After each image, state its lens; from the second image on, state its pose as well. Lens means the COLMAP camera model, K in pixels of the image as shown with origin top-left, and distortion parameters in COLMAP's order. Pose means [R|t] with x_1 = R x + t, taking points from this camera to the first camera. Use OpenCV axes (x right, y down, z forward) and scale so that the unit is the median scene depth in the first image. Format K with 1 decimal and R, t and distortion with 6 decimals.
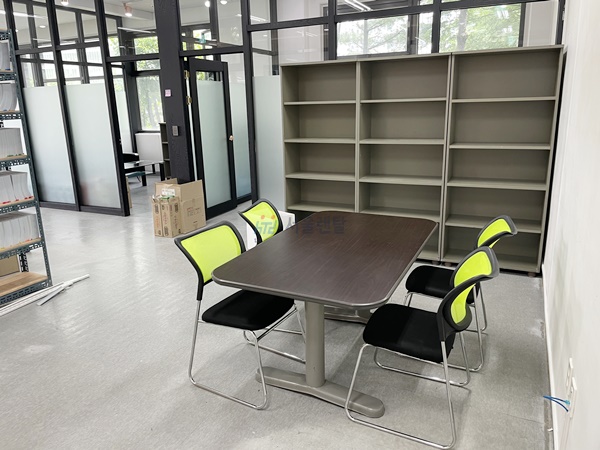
lens RADIAL K [[466.1, 0, 300.4], [0, 466.1, 218.6], [0, 0, 1]] dist [0.072893, -0.096173]
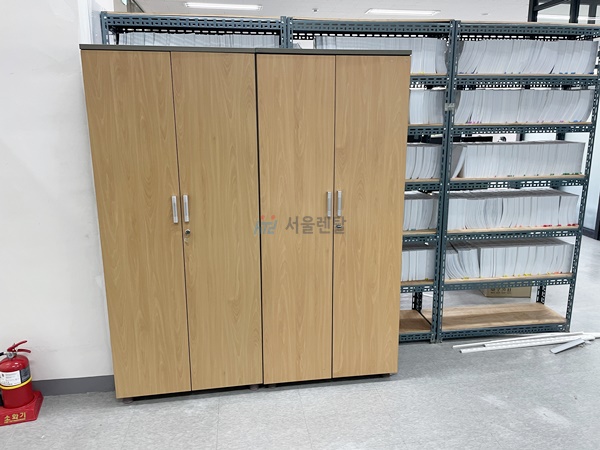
lens RADIAL K [[466.1, 0, 301.2], [0, 466.1, 224.8], [0, 0, 1]] dist [0.072893, -0.096173]
pose [[0.569228, 0.212459, -0.794255, -0.198758], [-0.215654, 0.970794, 0.105128, -0.031781], [0.793394, 0.111442, 0.598421, 0.120142]]
